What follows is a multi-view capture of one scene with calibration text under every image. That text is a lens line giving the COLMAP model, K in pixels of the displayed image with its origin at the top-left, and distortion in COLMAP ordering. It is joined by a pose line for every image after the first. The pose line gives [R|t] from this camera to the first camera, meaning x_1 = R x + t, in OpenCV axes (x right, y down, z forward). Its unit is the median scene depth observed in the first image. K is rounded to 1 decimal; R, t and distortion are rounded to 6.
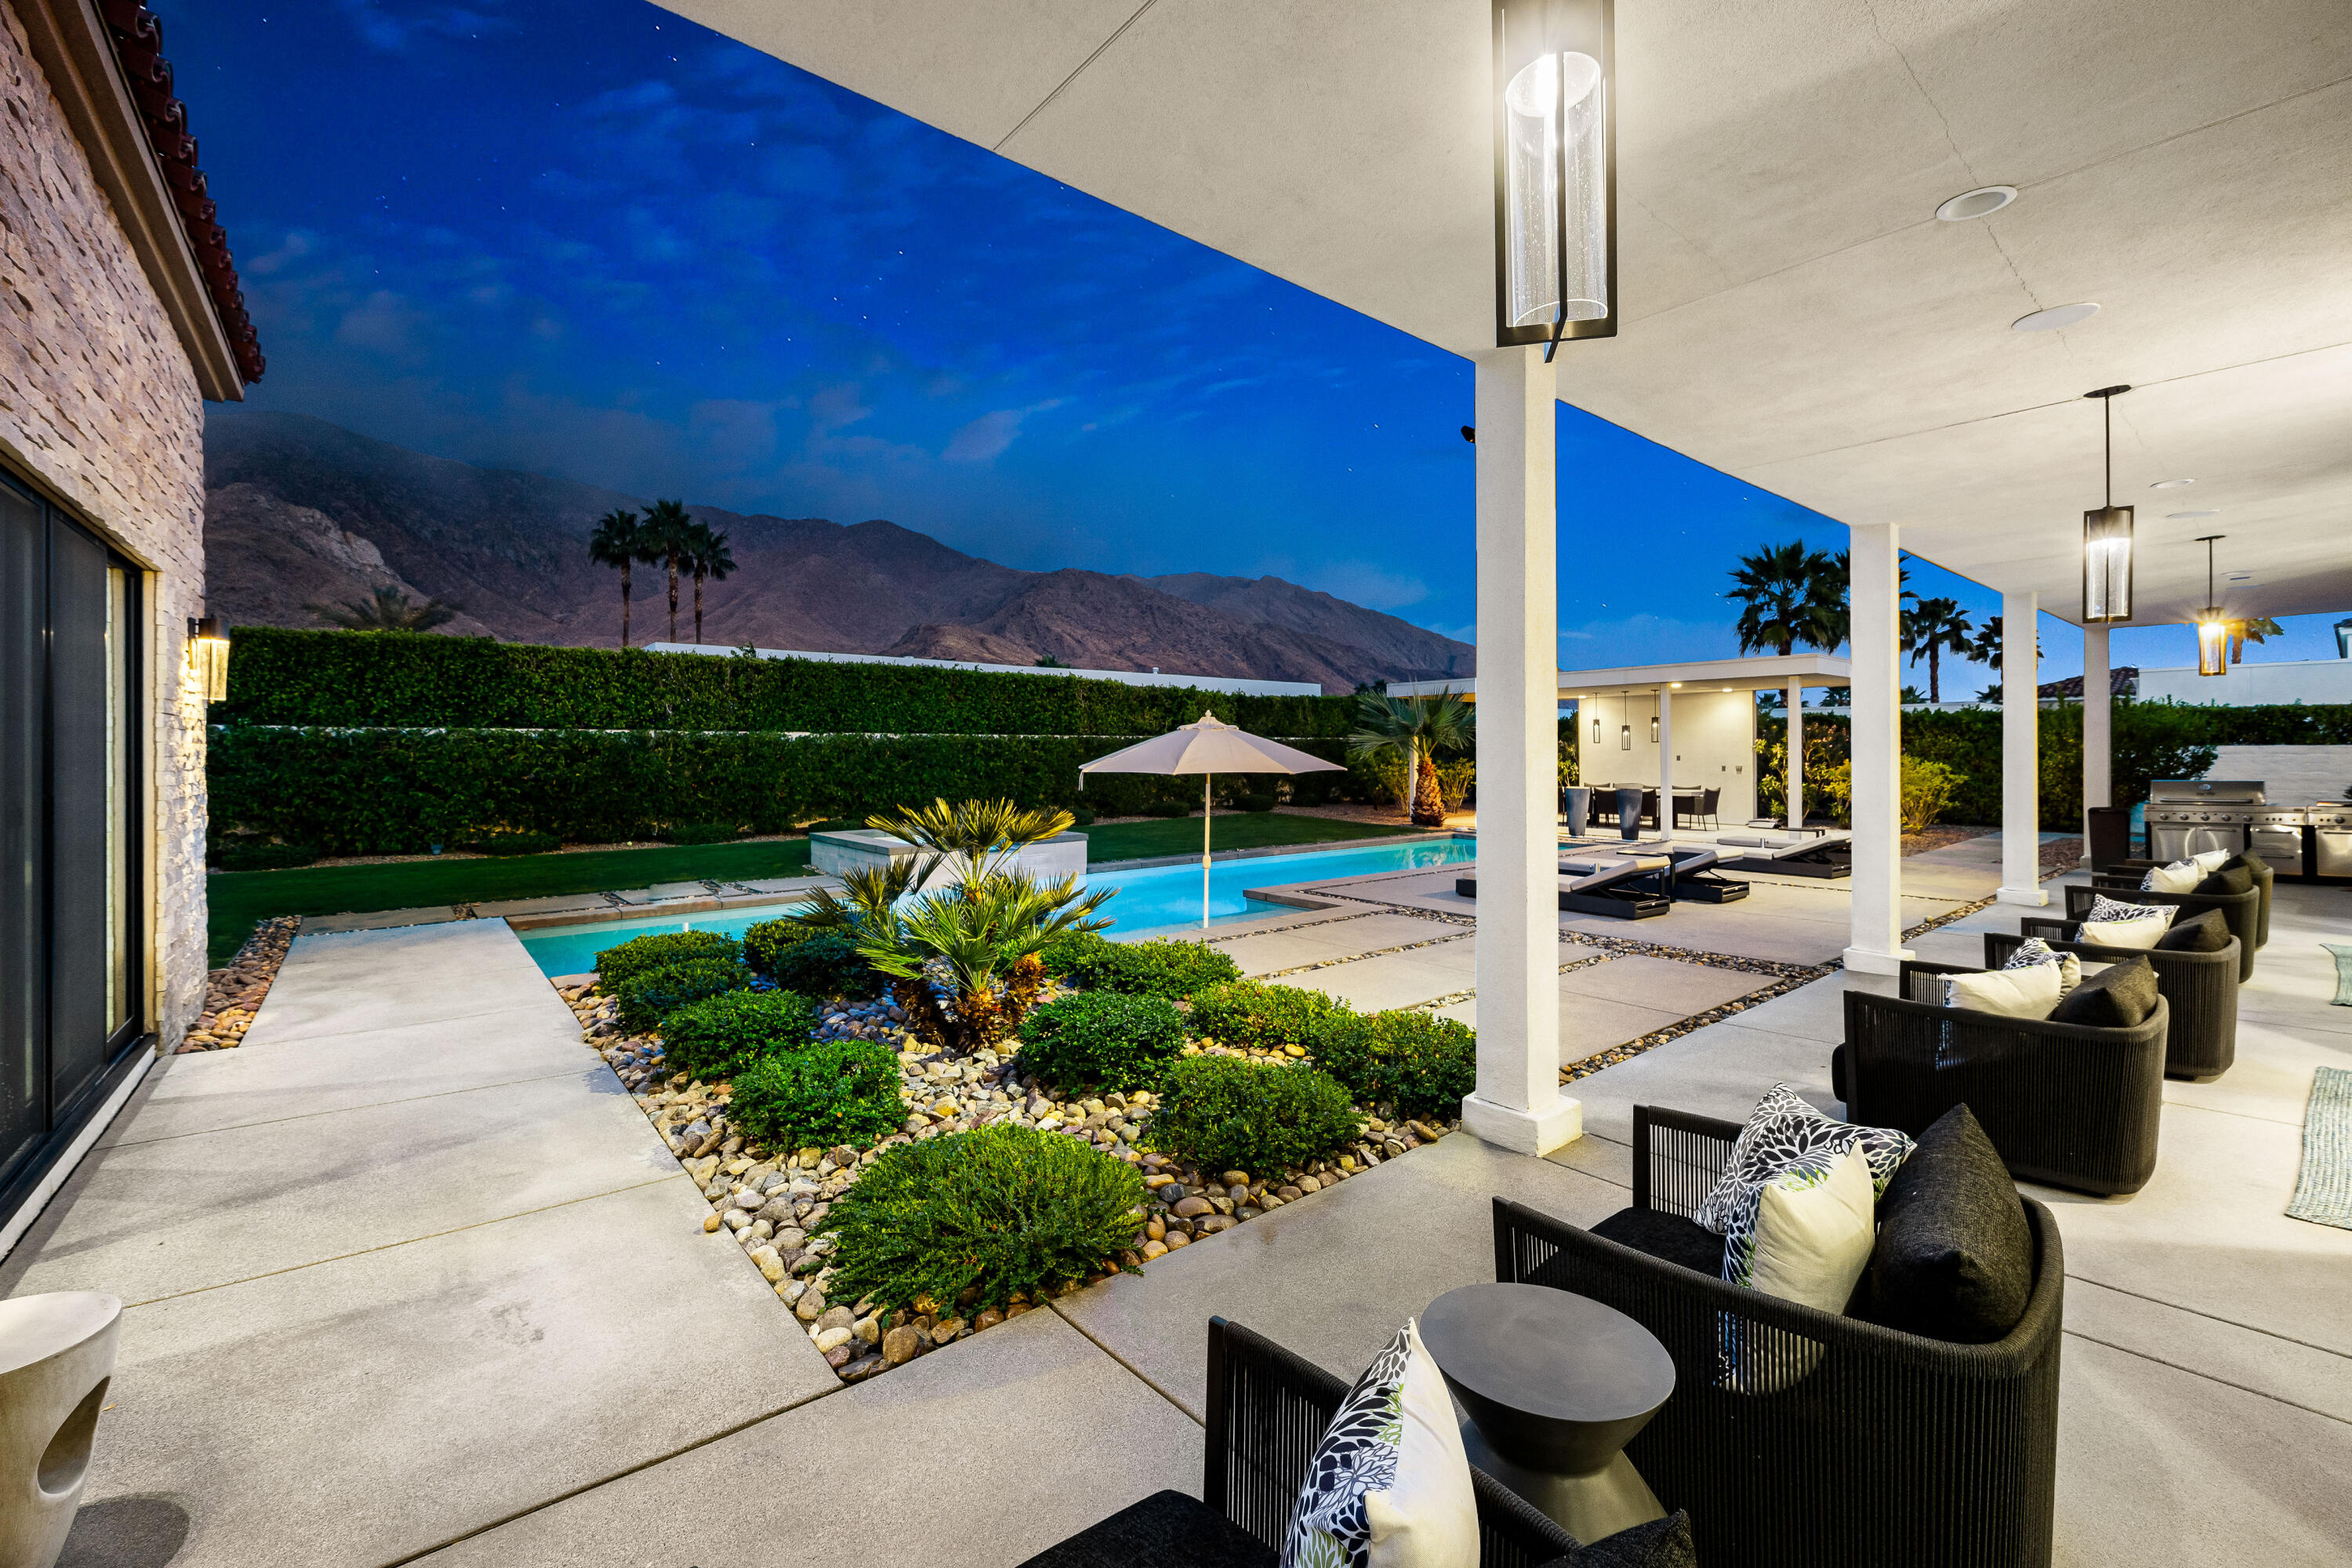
lens RADIAL K [[960.5, 0, 1189.2], [0, 960.5, 753.3], [0, 0, 1]] dist [-0.001494, -0.000173]
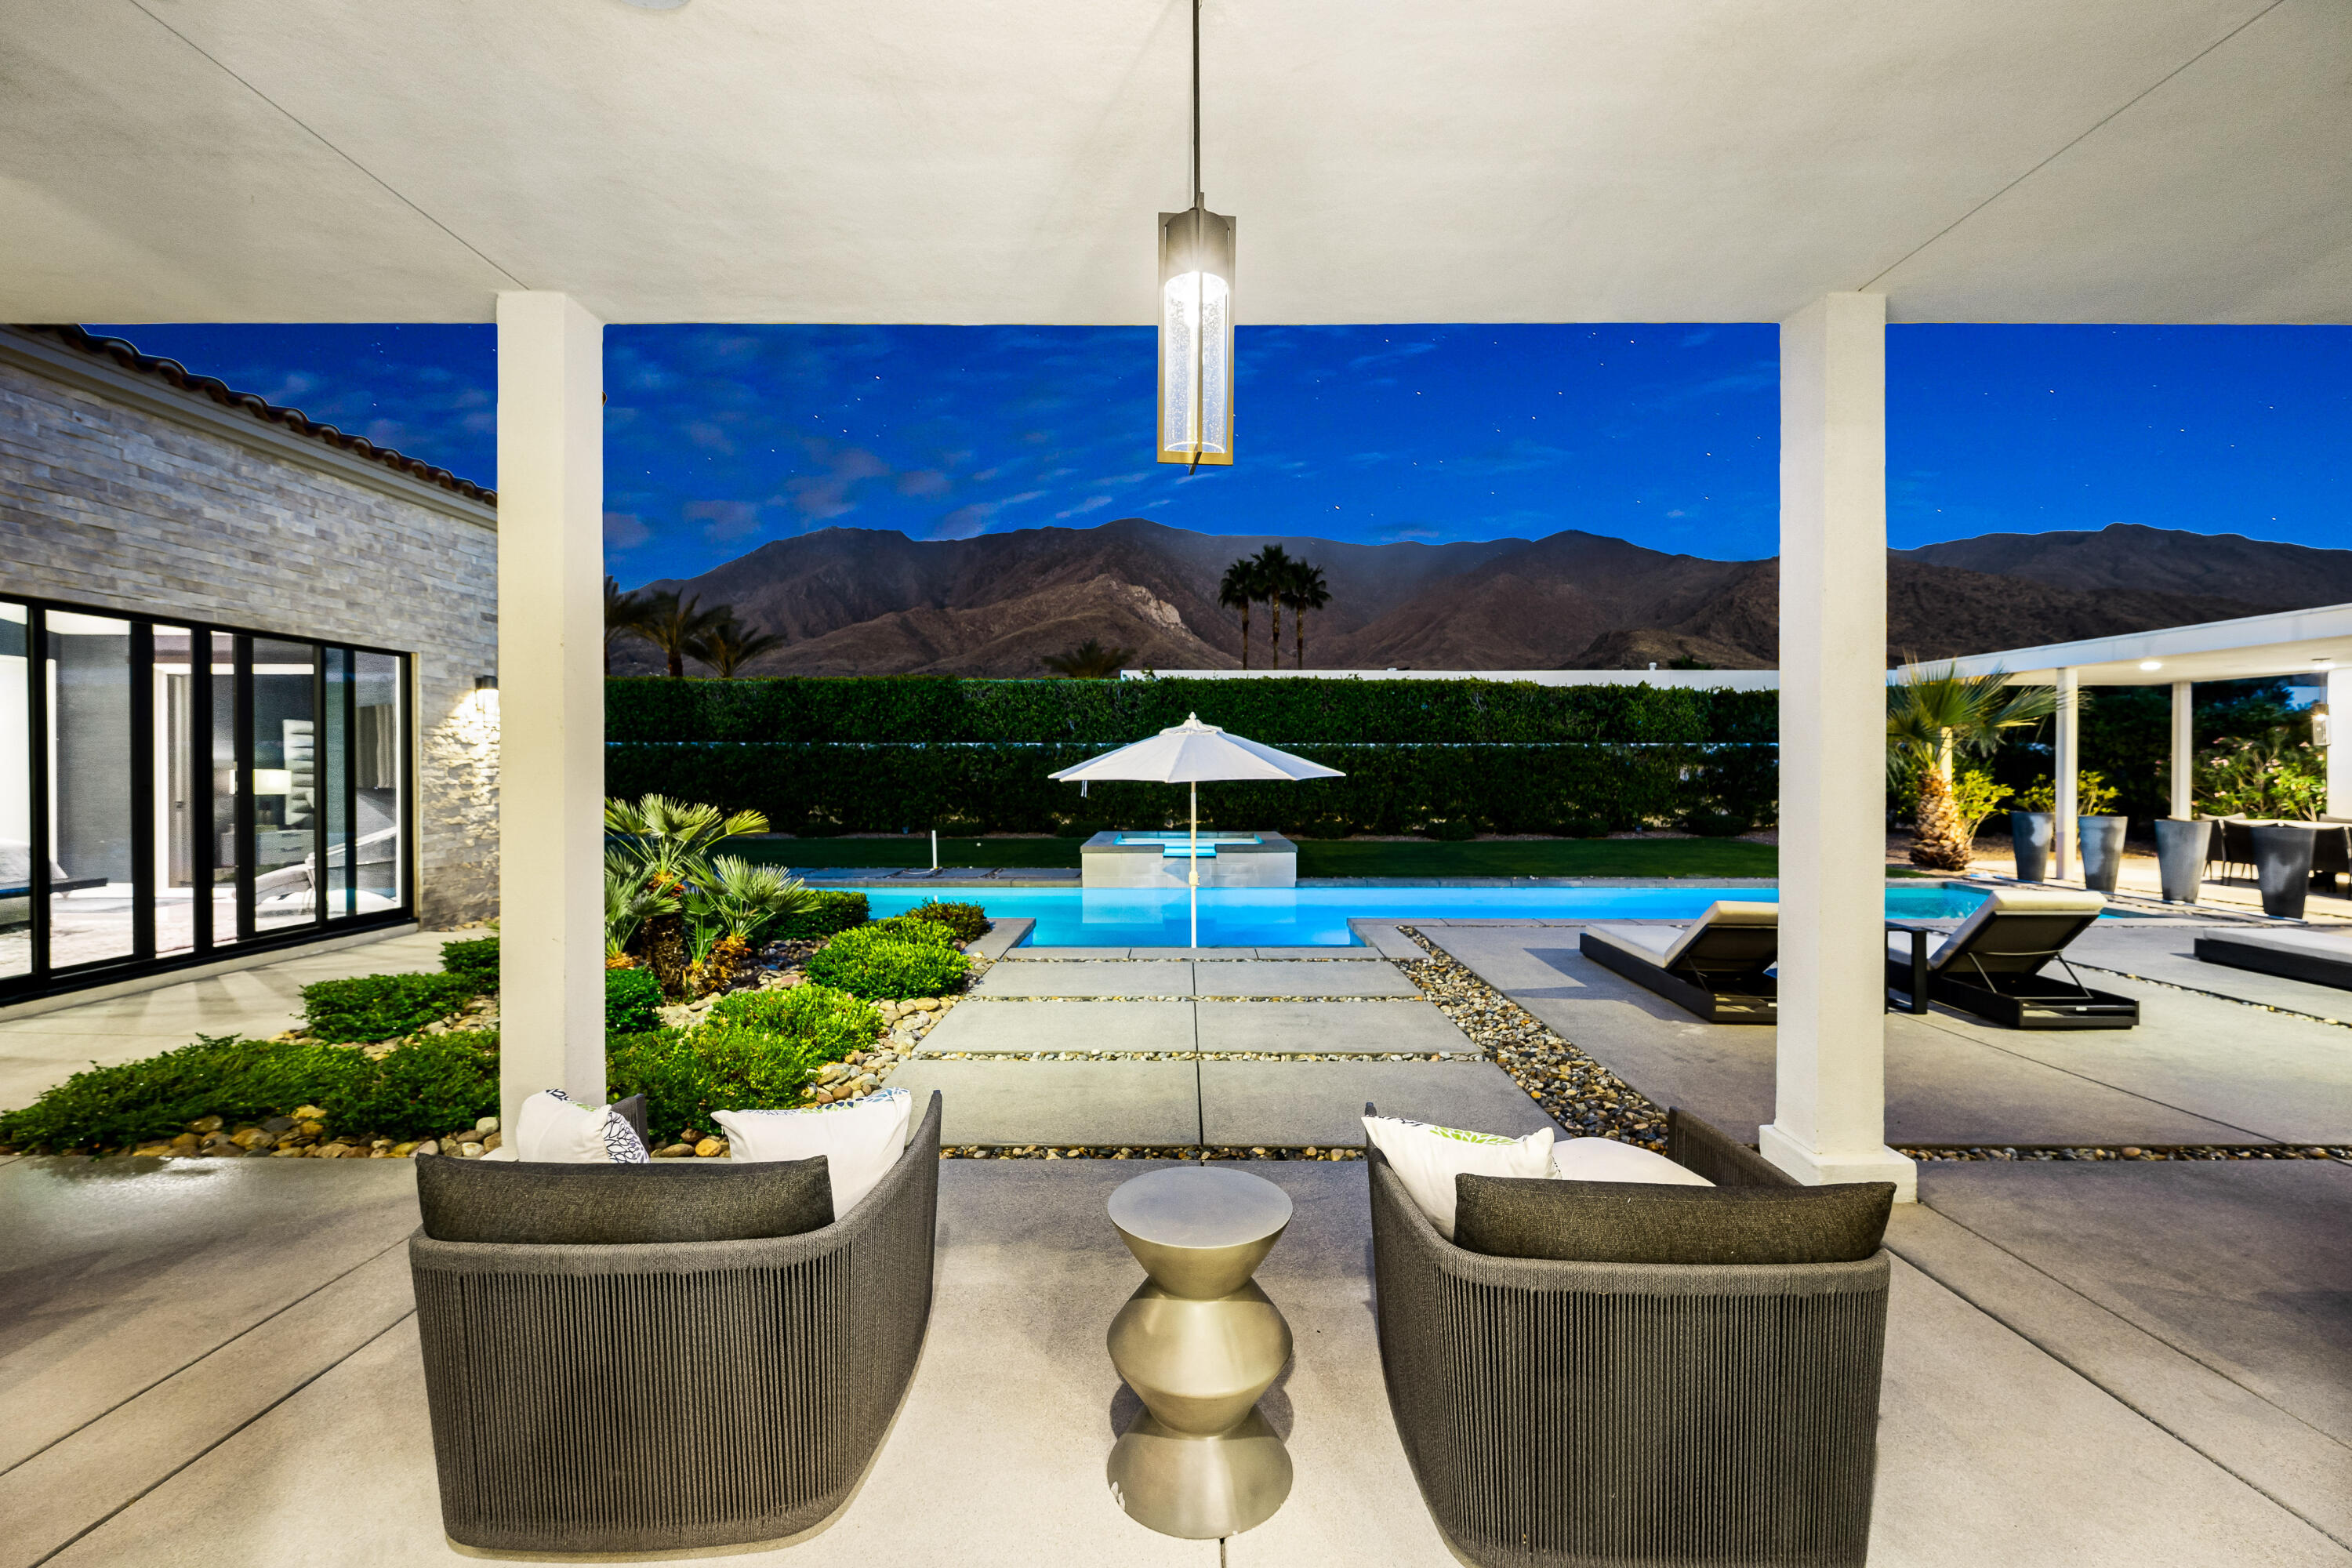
lens RADIAL K [[943.8, 0, 1190.2], [0, 943.8, 771.8], [0, 0, 1]] dist [-0.000613, -0.000038]
pose [[0.771022, 0.006869, -0.636772, 0.343535], [-0.002273, 0.999965, 0.008034, 0.002639], [0.636805, -0.004747, 0.771010, 0.177495]]
